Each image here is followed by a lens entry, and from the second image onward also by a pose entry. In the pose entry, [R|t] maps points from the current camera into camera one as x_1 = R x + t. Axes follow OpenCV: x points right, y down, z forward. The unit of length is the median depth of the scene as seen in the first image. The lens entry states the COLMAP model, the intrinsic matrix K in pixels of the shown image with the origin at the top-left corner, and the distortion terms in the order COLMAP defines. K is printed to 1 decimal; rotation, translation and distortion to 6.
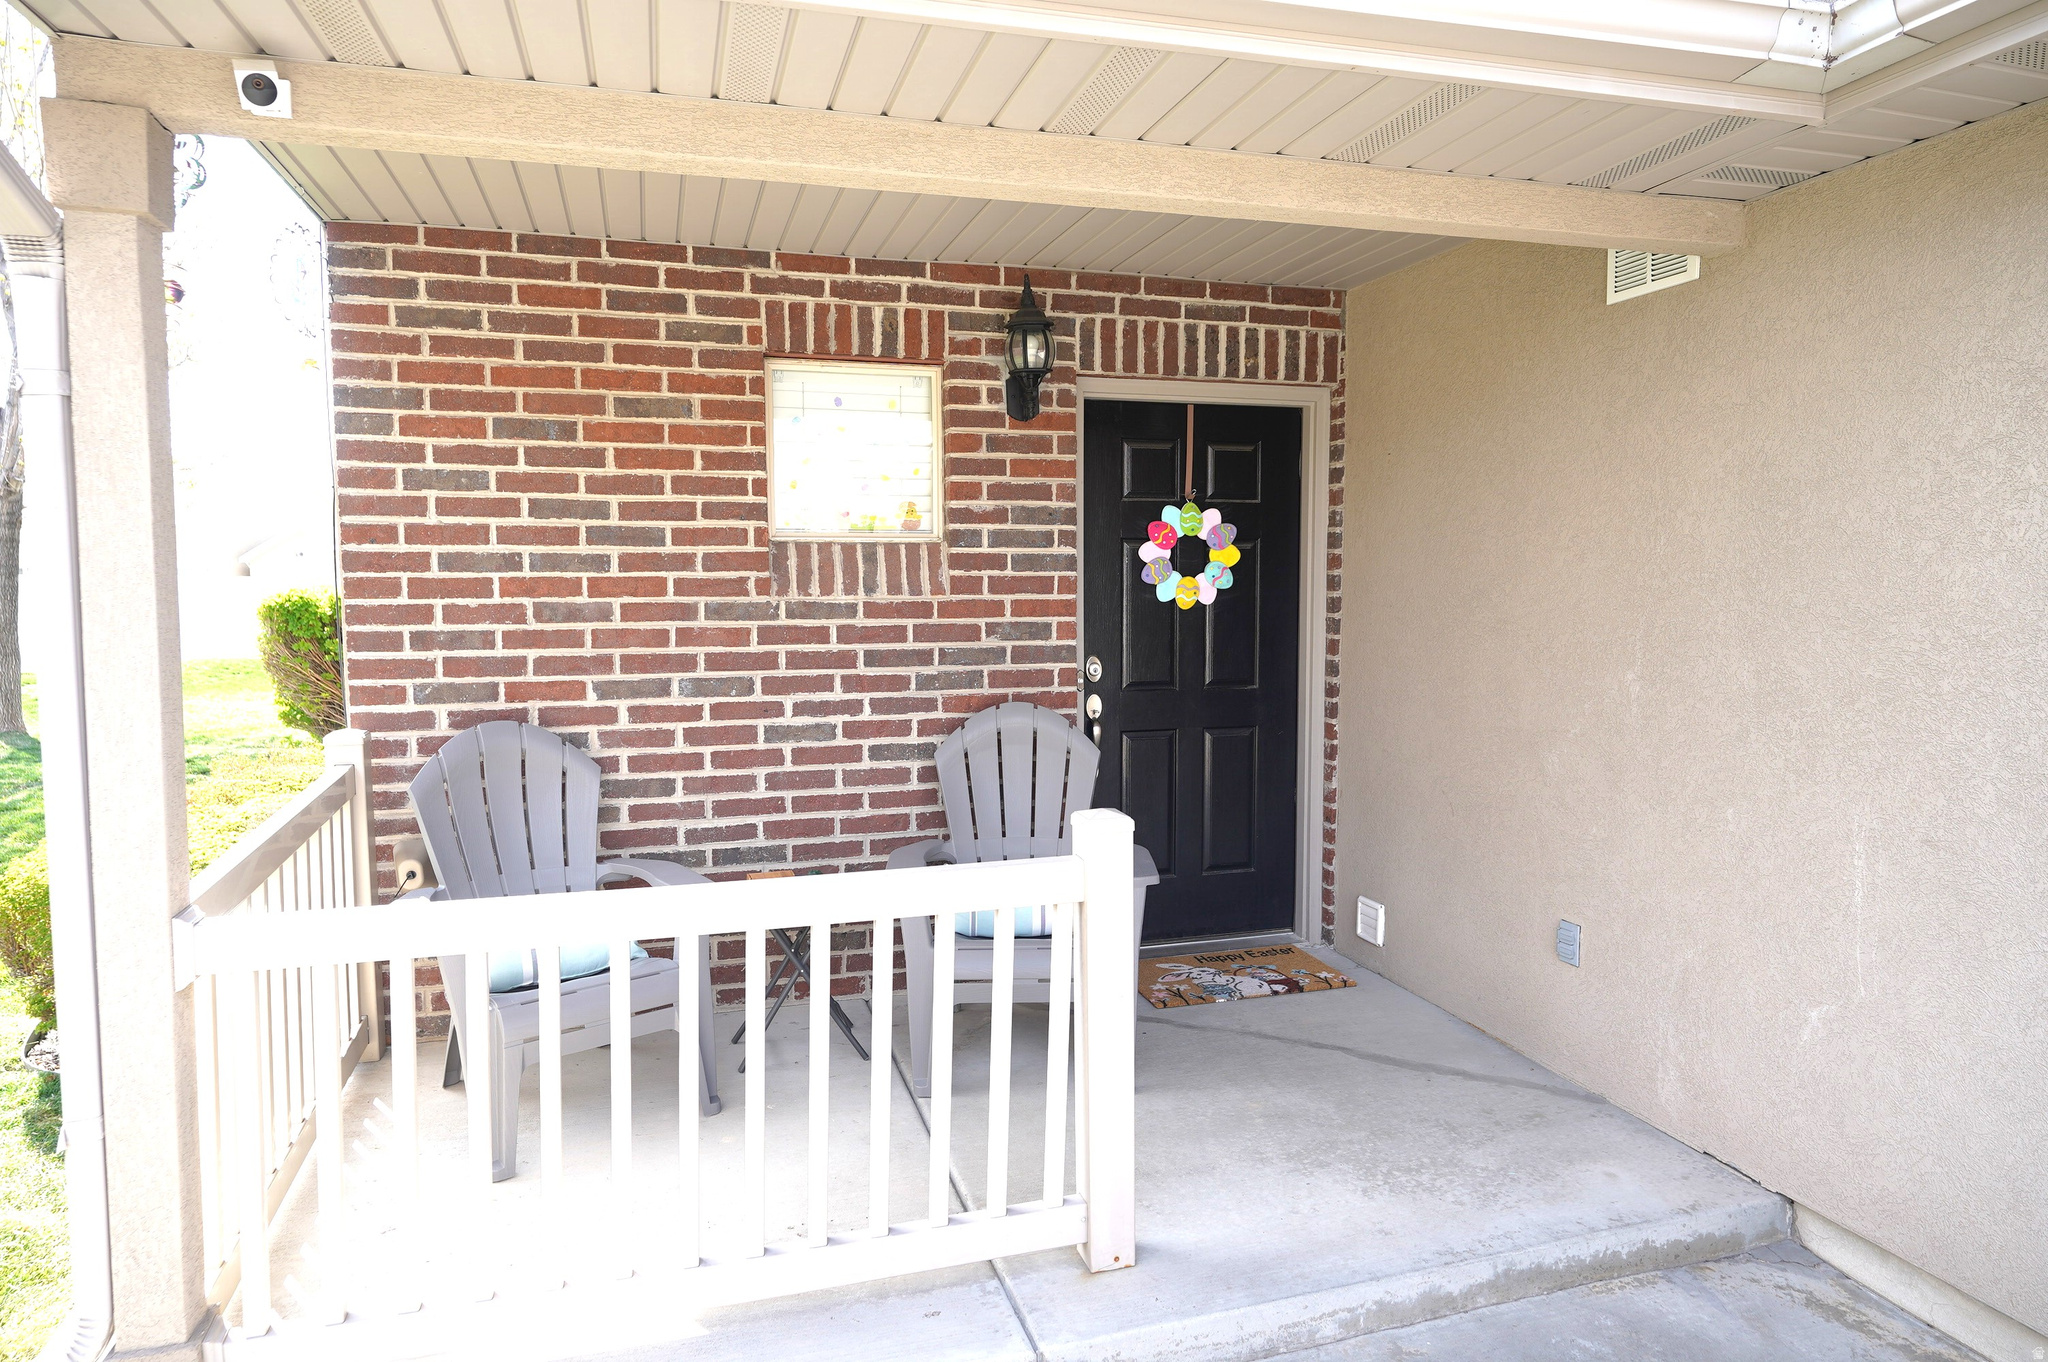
lens RADIAL K [[1337.7, 0, 1063.5], [0, 1337.7, 682.2], [0, 0, 1]] dist [0.003146, 0.005482]
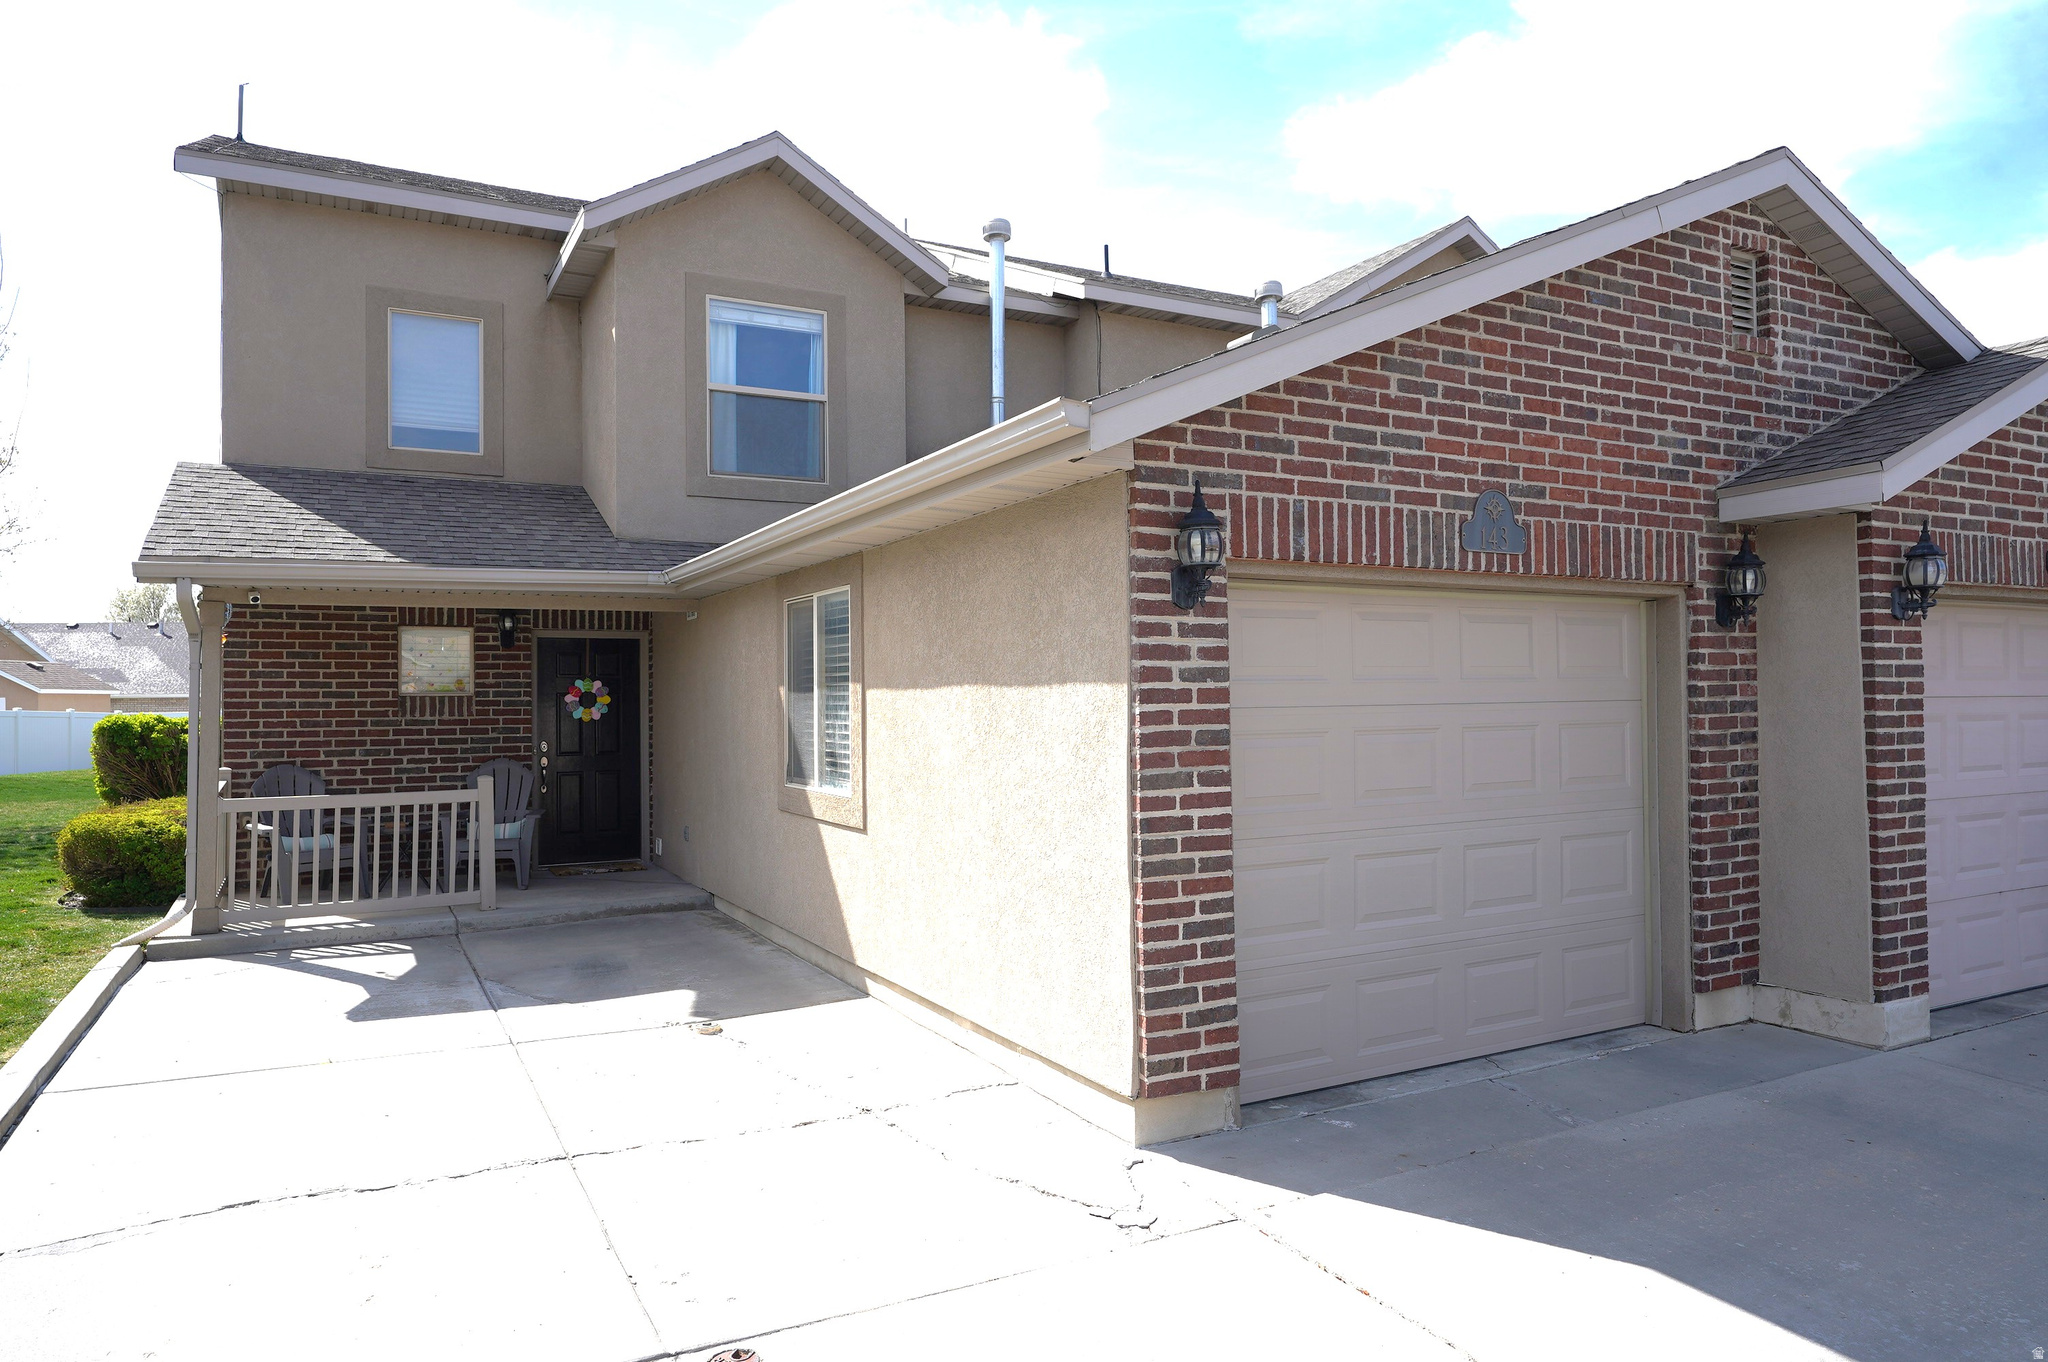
lens RADIAL K [[1281.7, 0, 1024.0], [0, 1281.7, 681.0], [0, 0, 1]] dist [0.004145, 0.005003]
pose [[0.982236, -0.002363, 0.187633, 0.505980], [0.020415, 0.995331, -0.094336, 0.125123], [-0.186534, 0.096491, 0.977699, -1.664774]]
